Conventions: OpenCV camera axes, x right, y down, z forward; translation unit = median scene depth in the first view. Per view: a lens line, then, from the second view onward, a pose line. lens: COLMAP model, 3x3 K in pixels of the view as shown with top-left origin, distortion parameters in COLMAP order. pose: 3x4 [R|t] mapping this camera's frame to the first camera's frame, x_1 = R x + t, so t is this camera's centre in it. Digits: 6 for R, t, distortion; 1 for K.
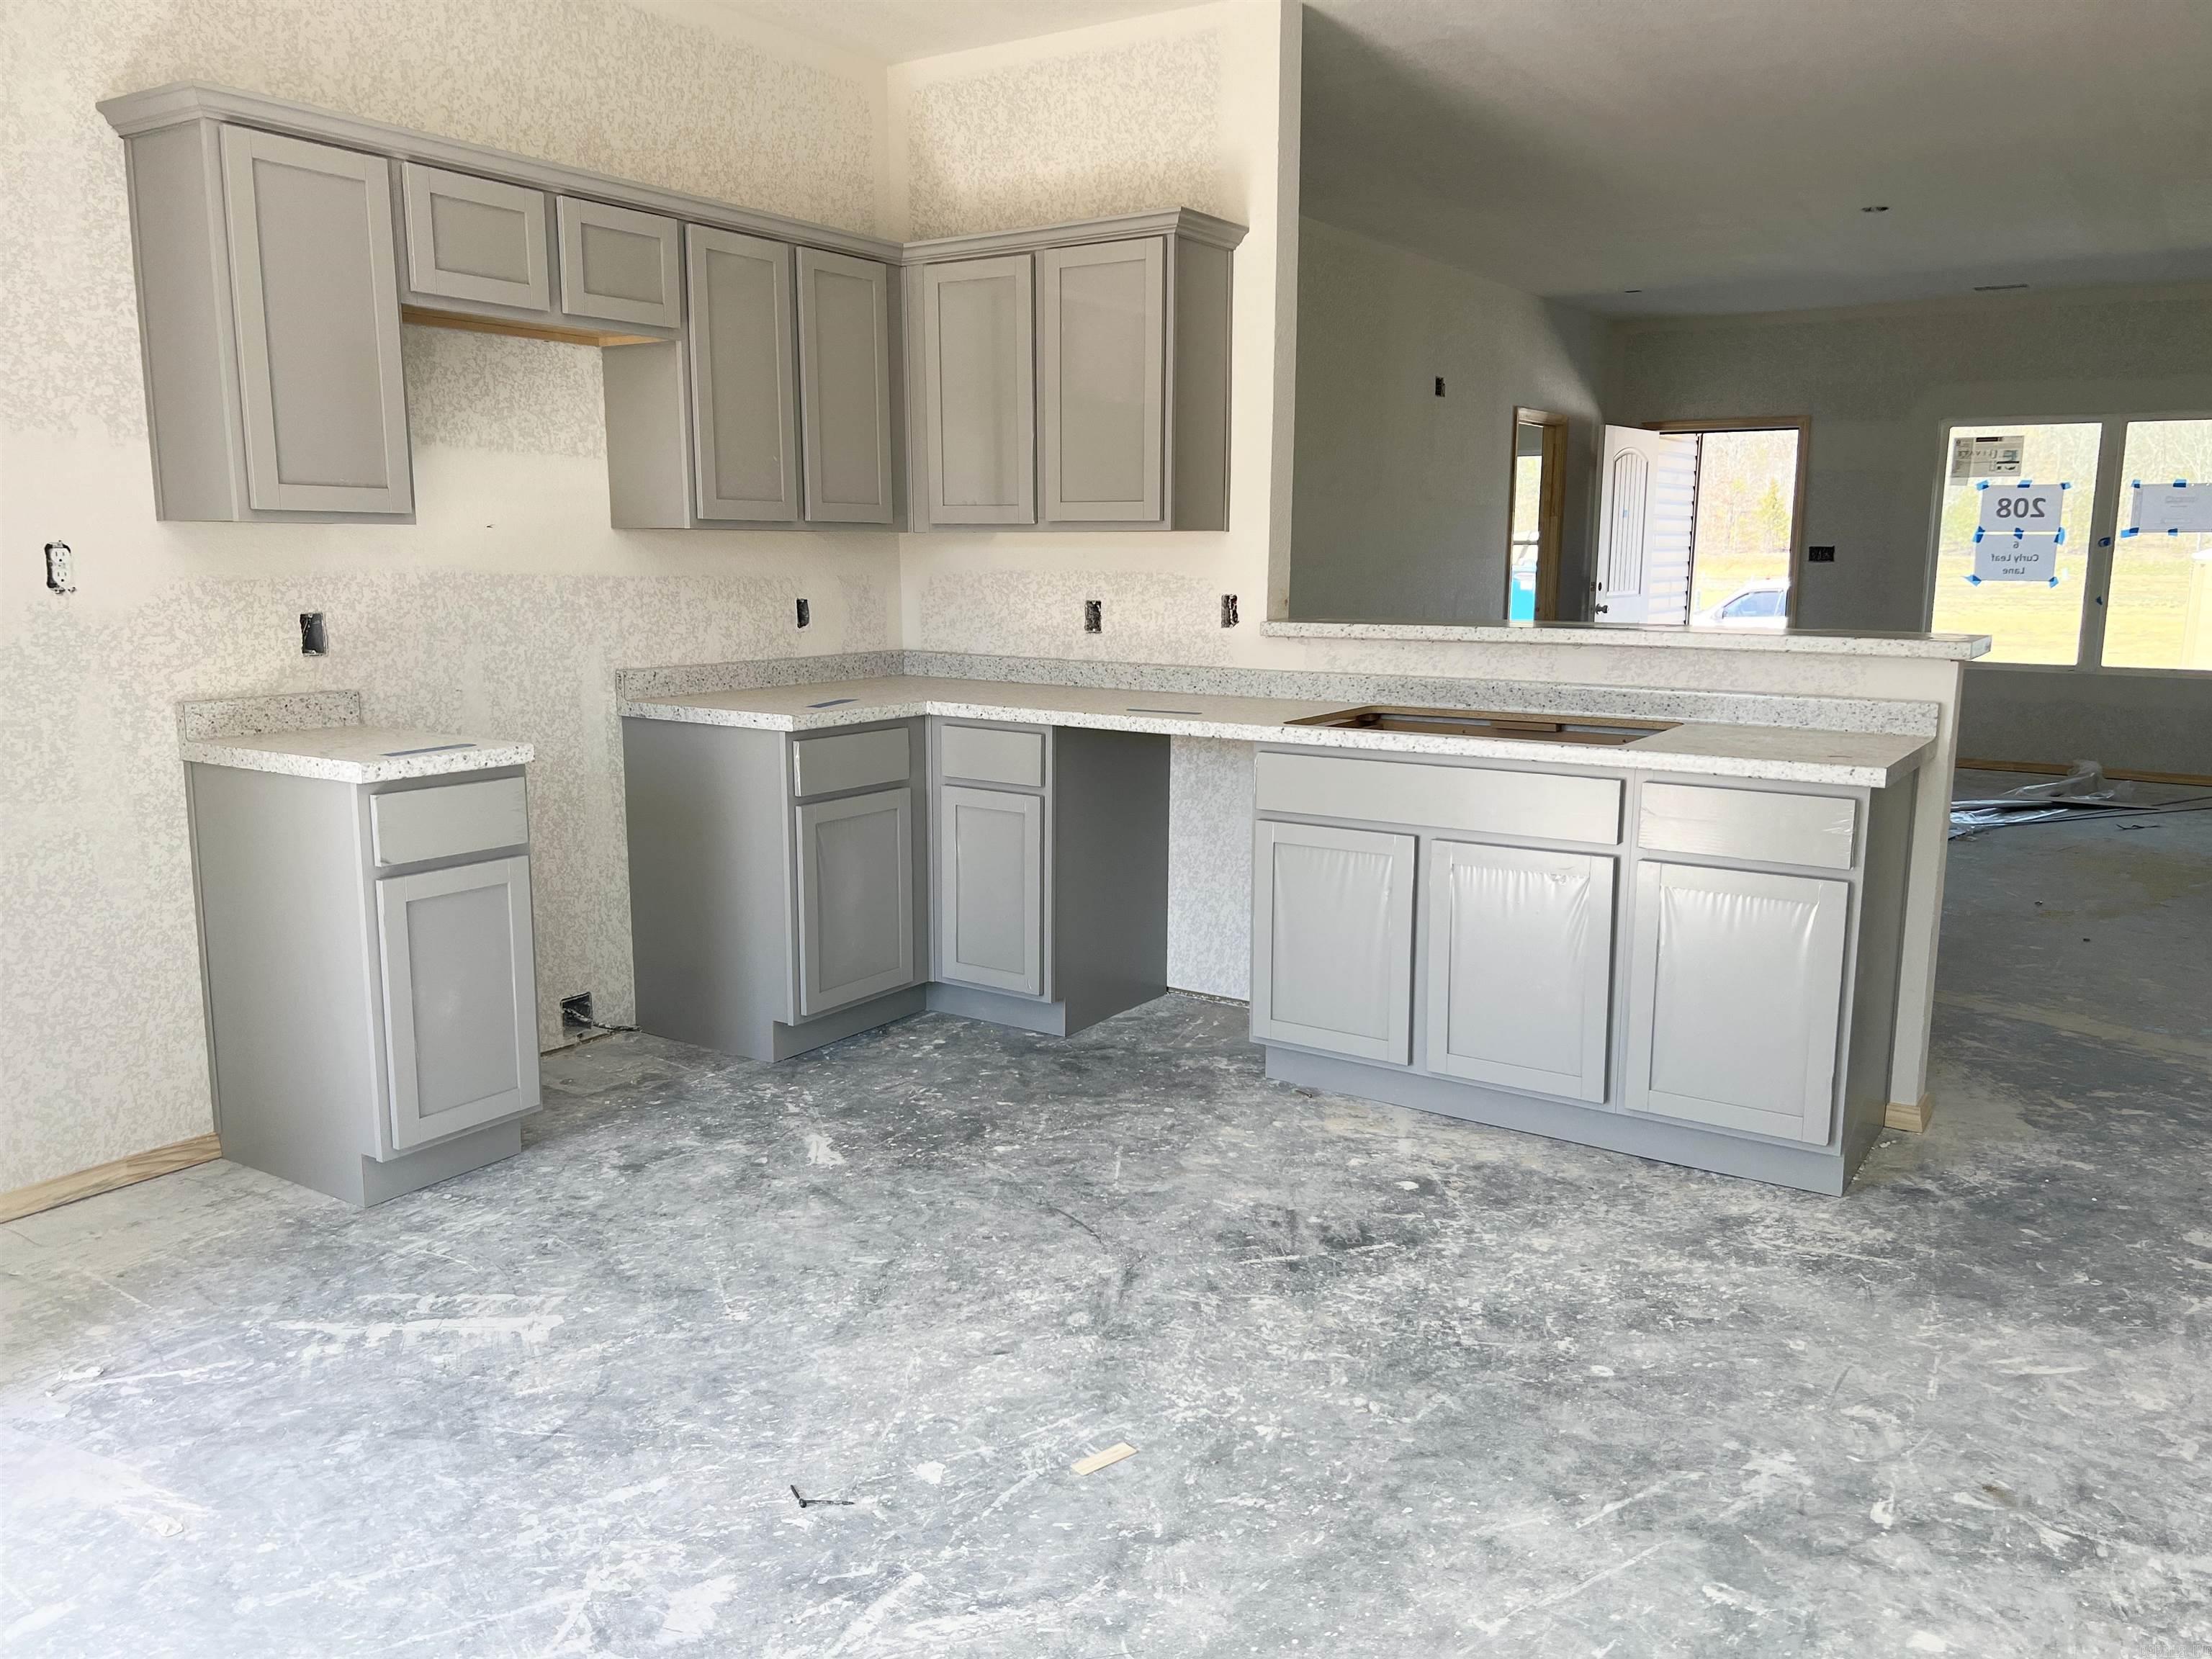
lens RADIAL K [[1666.8, 0, 1133.9], [0, 1666.8, 828.5], [0, 0, 1]] dist [0.070572, -0.072238]
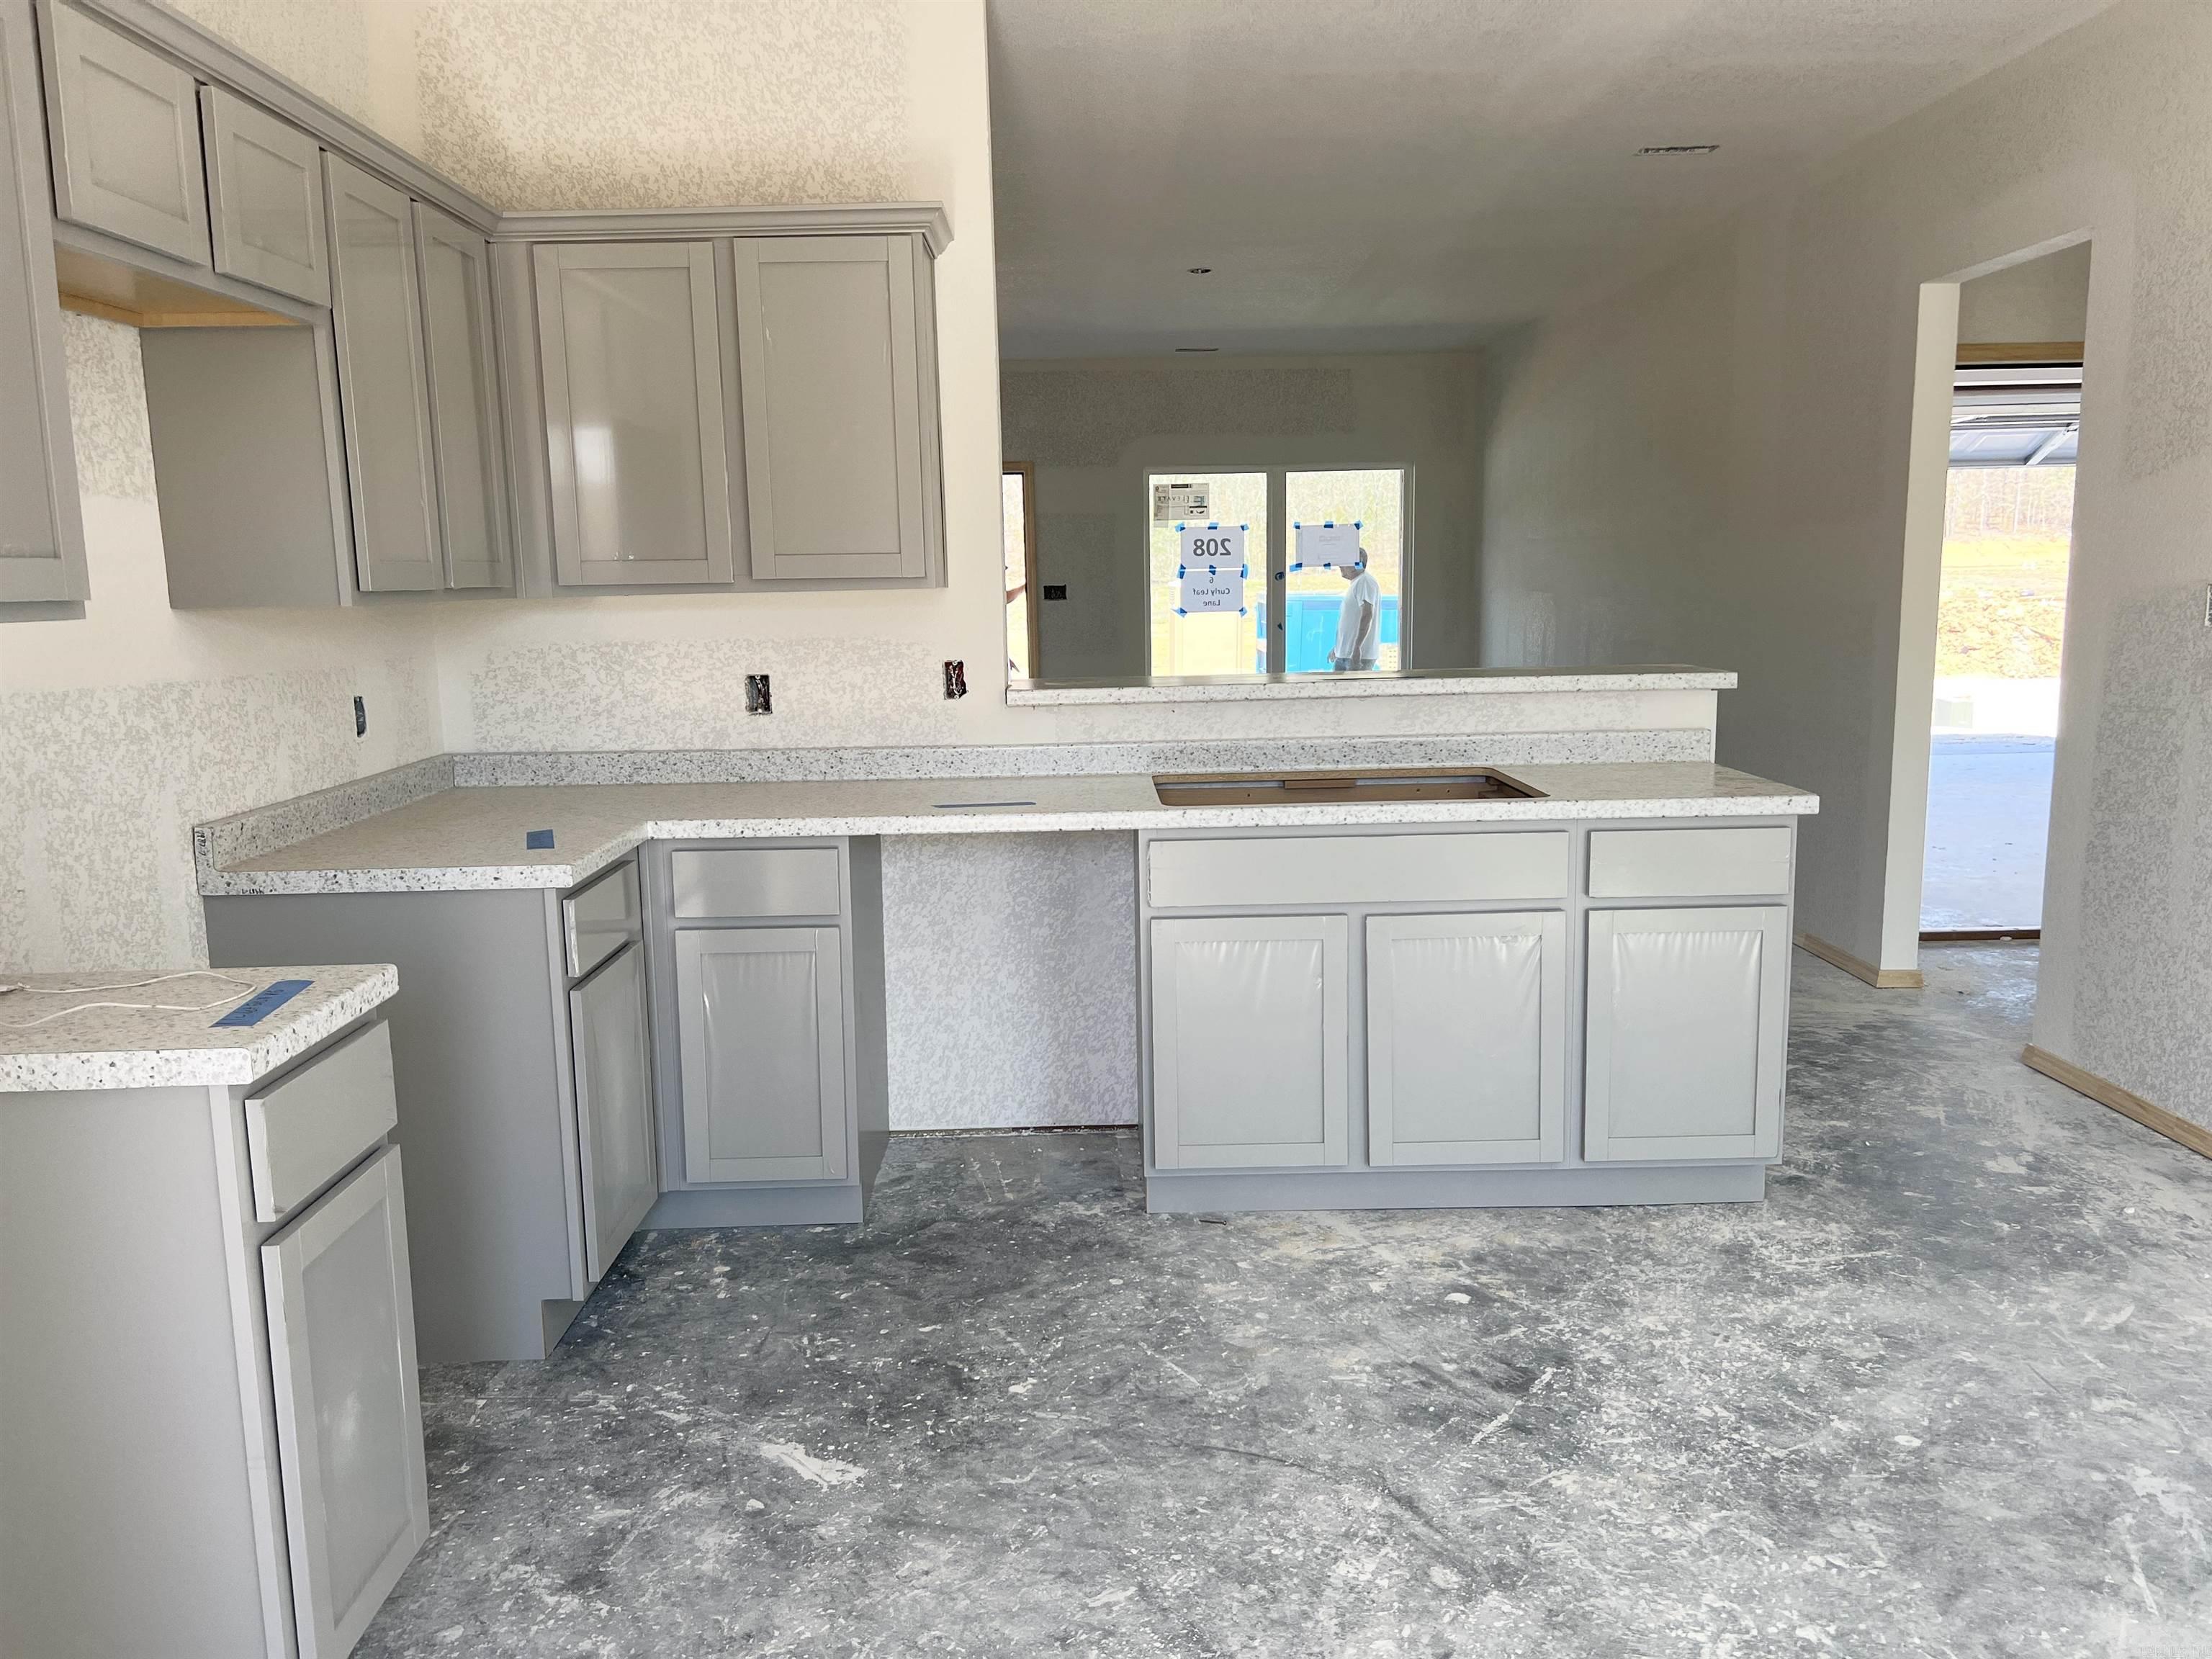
lens RADIAL K [[1666.8, 0, 1119.2], [0, 1666.8, 827.3], [0, 0, 1]] dist [0.070572, -0.072238]
pose [[0.824497, -0.106408, 0.555771, -0.416061], [0.118505, 0.992851, 0.014287, -0.067485], [-0.553318, 0.054082, 0.831212, 0.290048]]
